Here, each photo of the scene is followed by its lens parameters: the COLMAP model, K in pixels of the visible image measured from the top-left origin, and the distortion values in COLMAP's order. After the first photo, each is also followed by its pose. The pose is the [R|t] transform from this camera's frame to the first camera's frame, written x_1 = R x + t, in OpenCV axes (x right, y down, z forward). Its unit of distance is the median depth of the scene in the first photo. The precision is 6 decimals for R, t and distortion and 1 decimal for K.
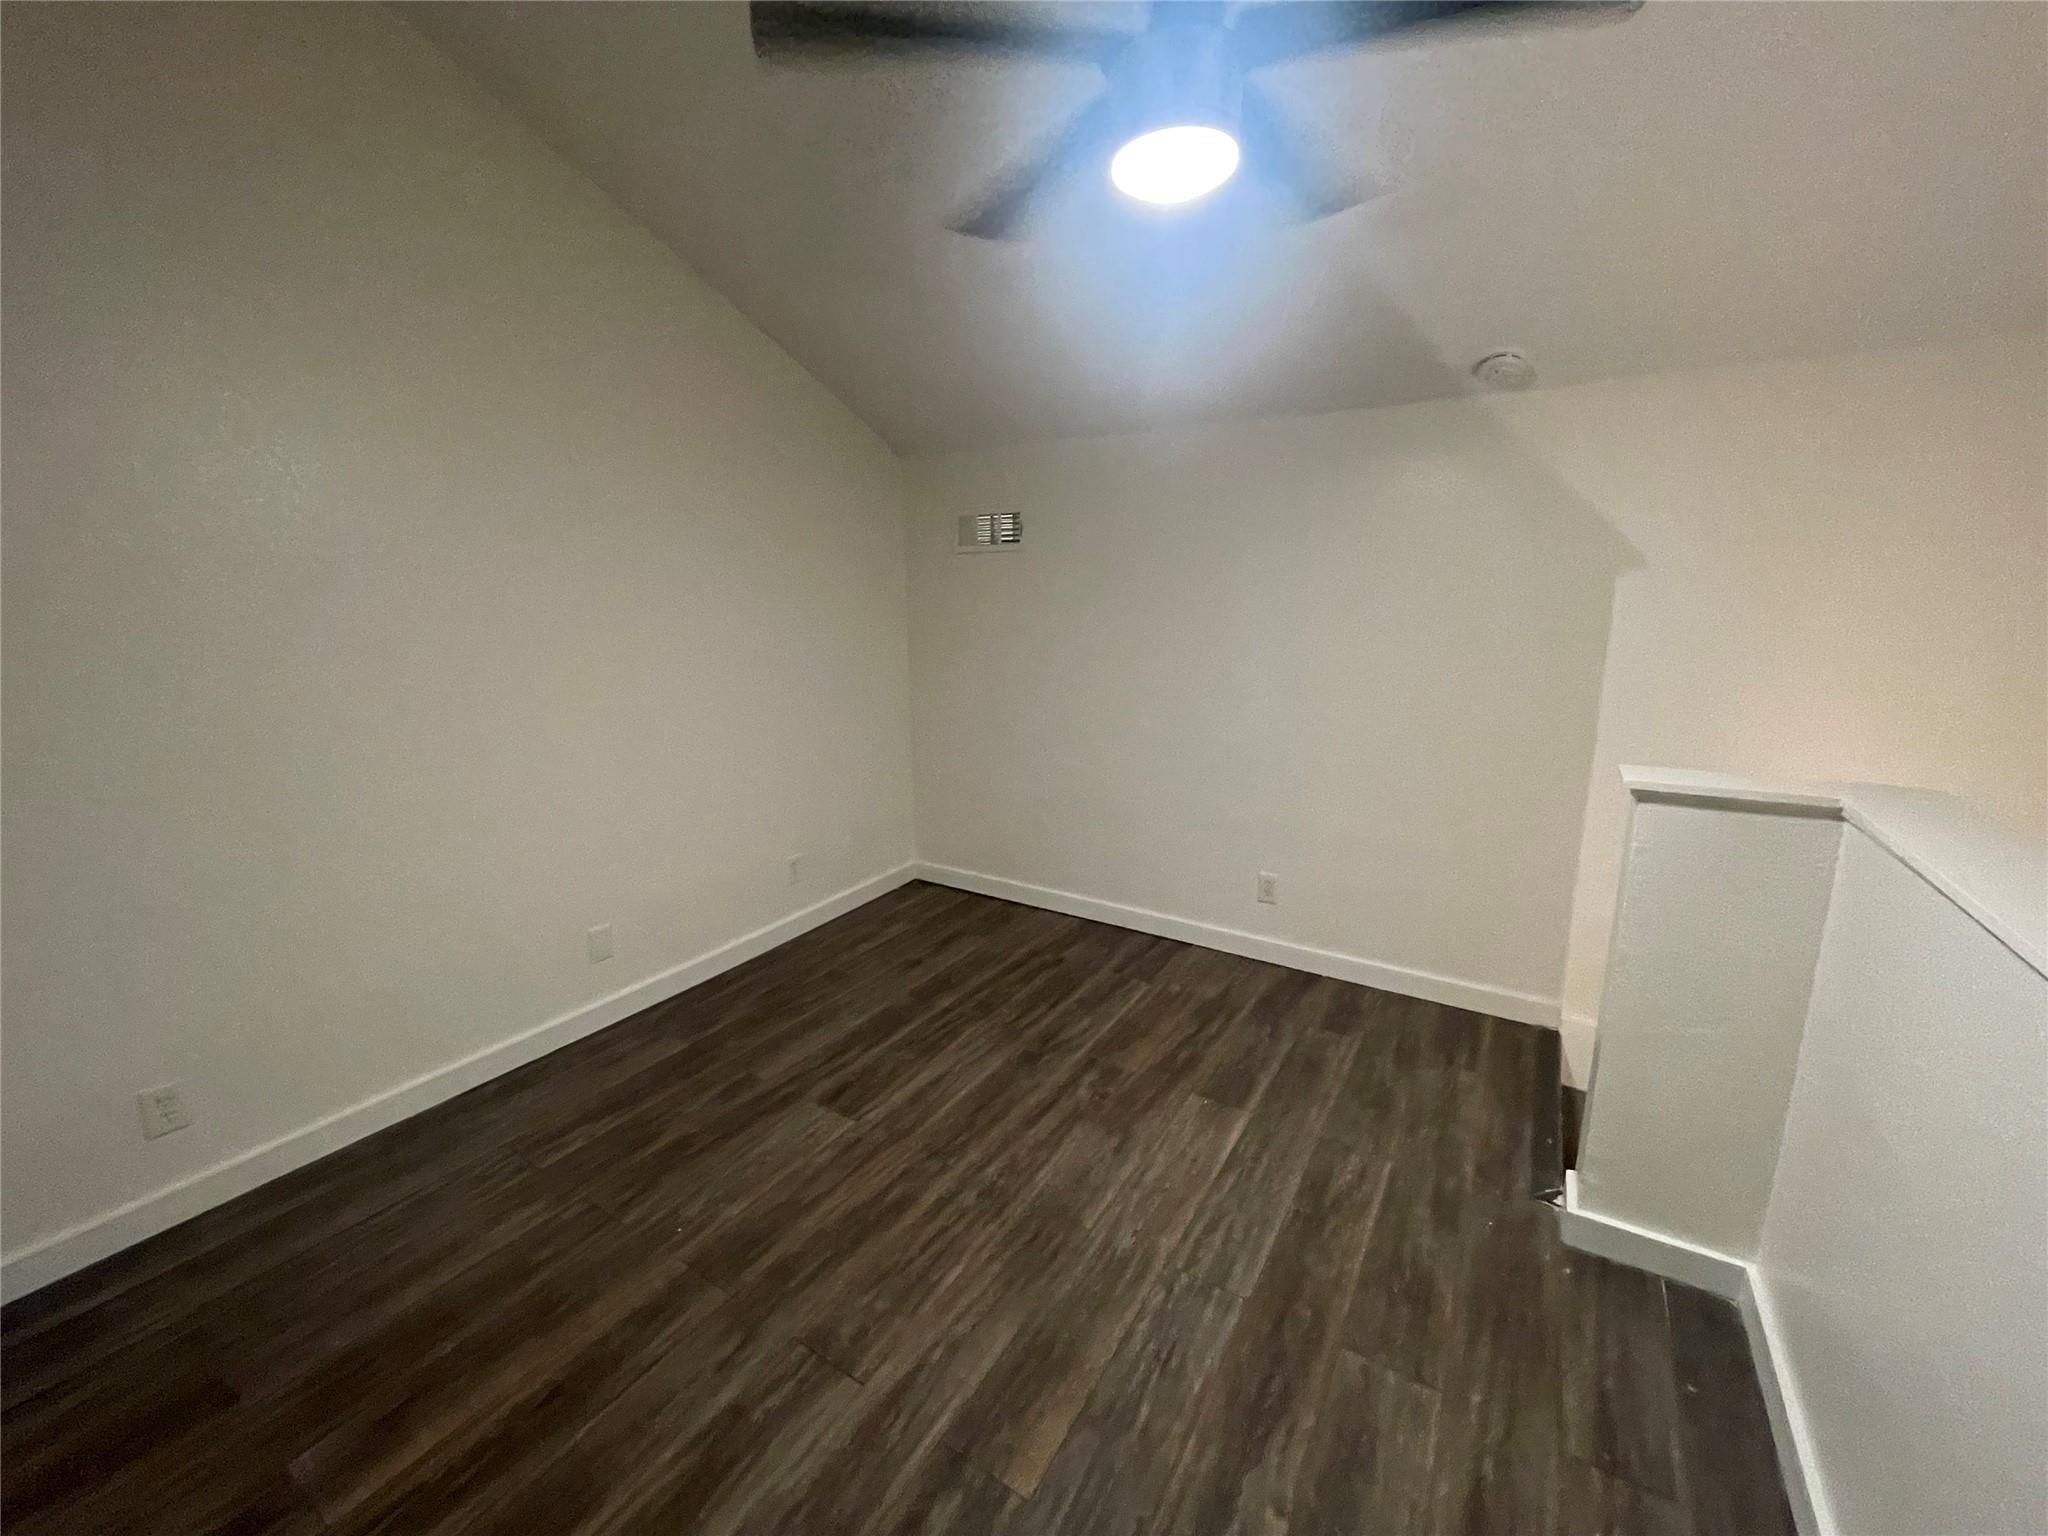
lens RADIAL K [[821.3, 0, 1016.5], [0, 821.3, 770.7], [0, 0, 1]] dist [-0.001572, 0.000315]
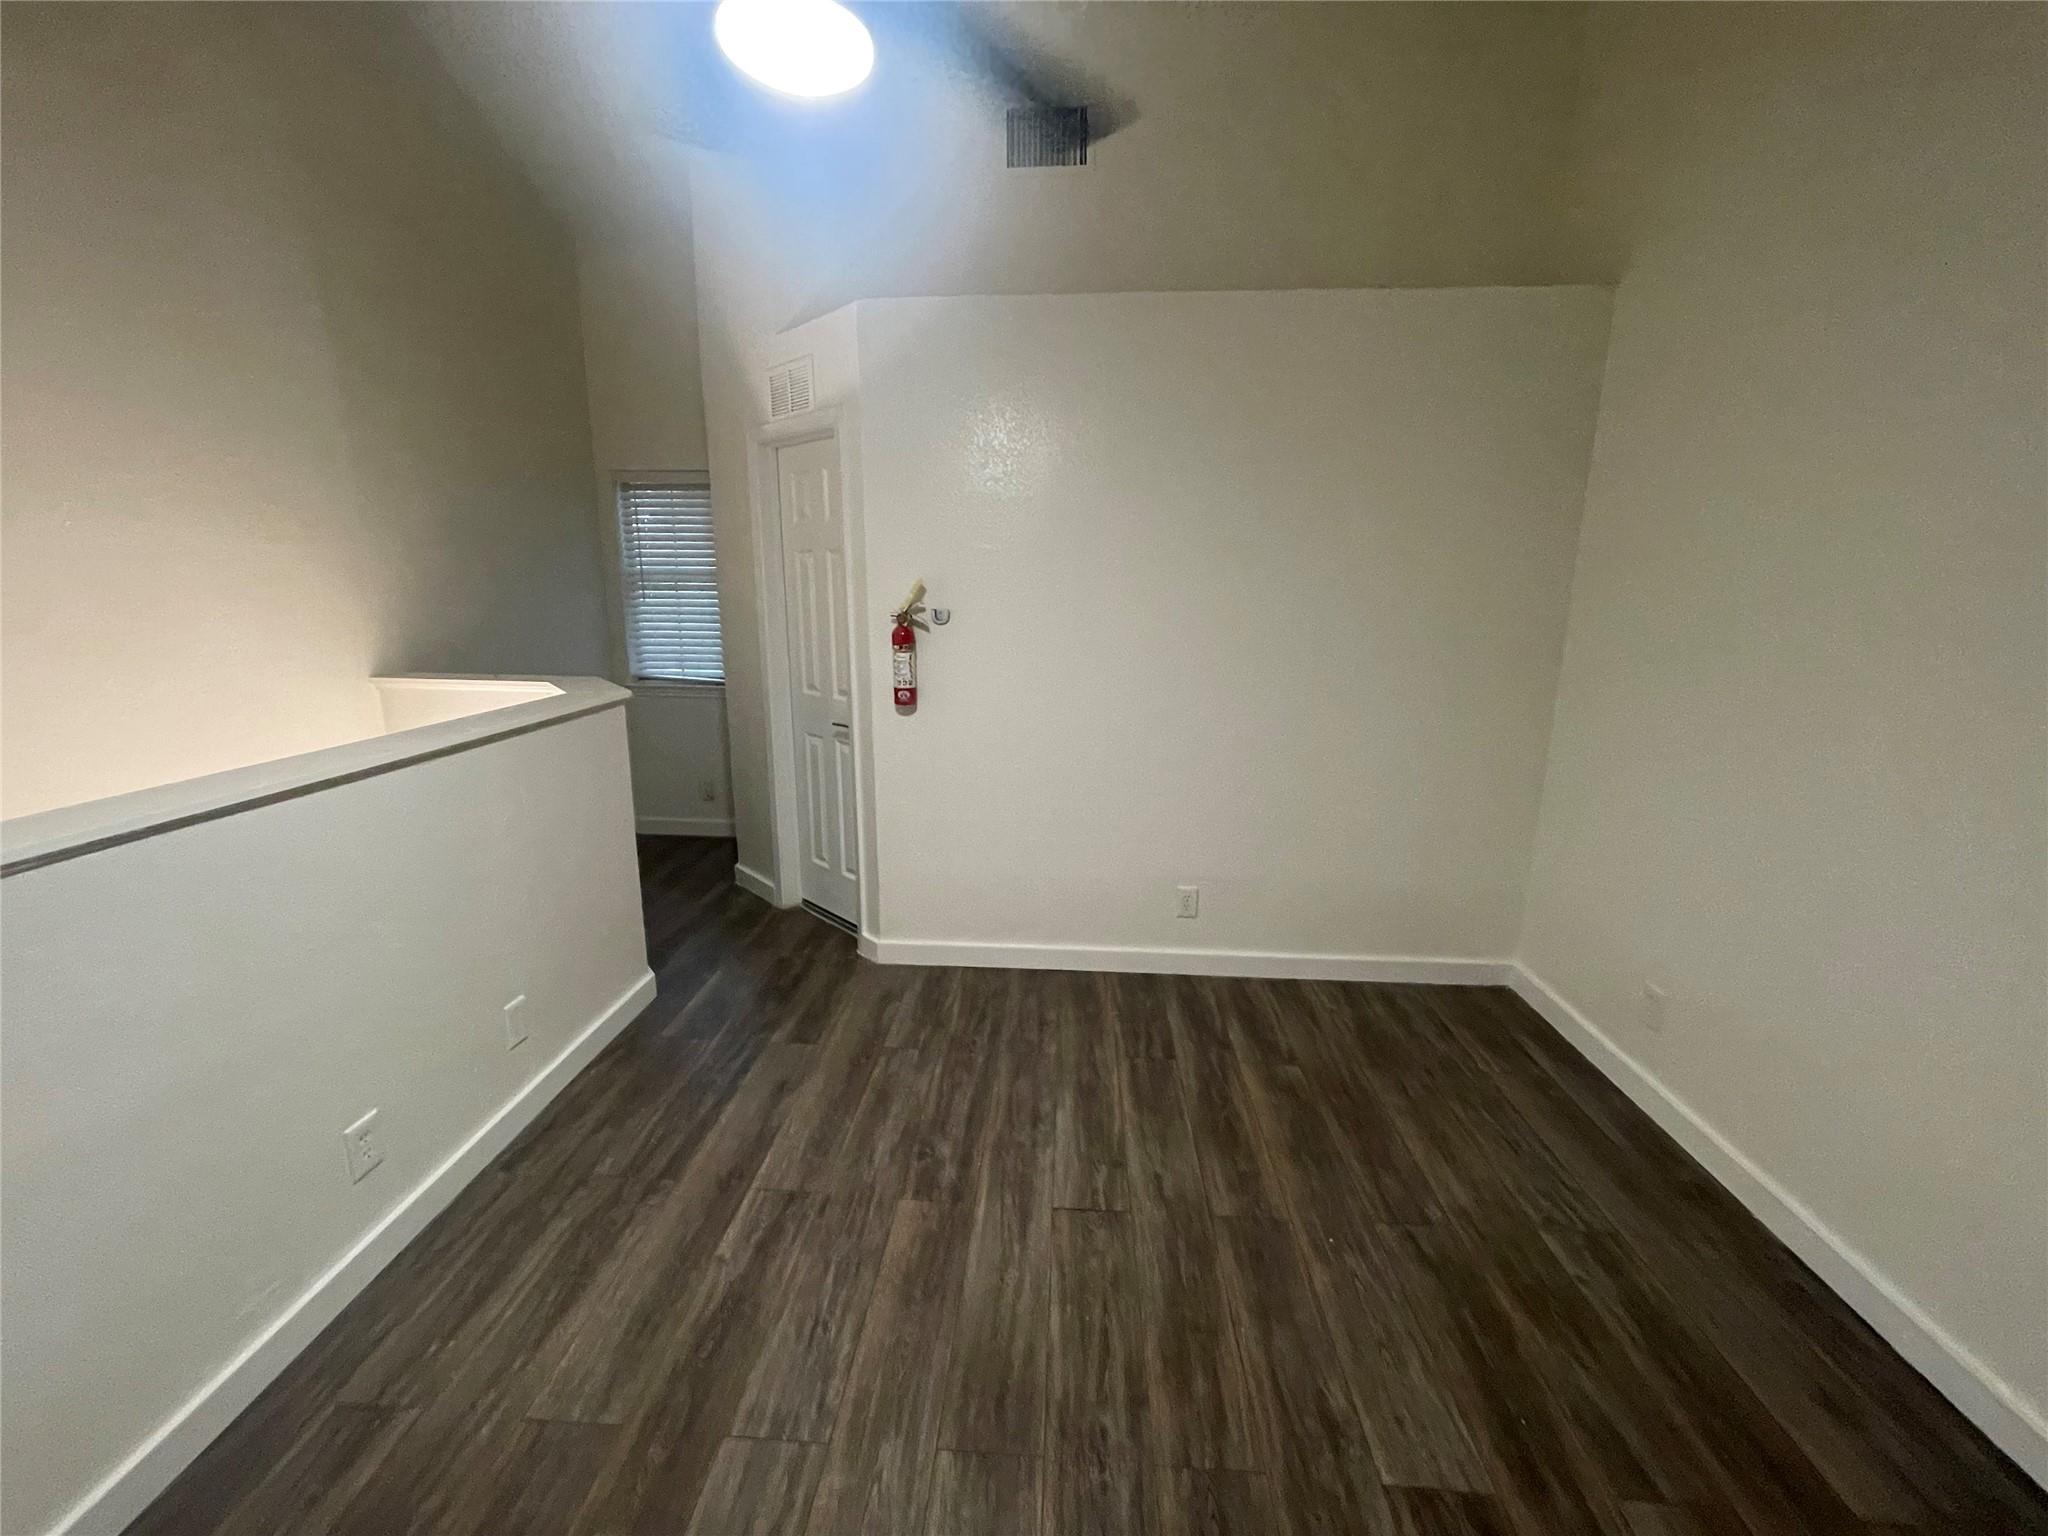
lens RADIAL K [[821.3, 0, 1016.5], [0, 821.3, 770.7], [0, 0, 1]] dist [-0.001572, 0.000315]
pose [[-0.875190, 0.109011, -0.471337, 0.347325], [-0.109596, 0.904276, 0.412642, -0.335142], [0.471201, 0.412797, -0.779467, 1.527583]]
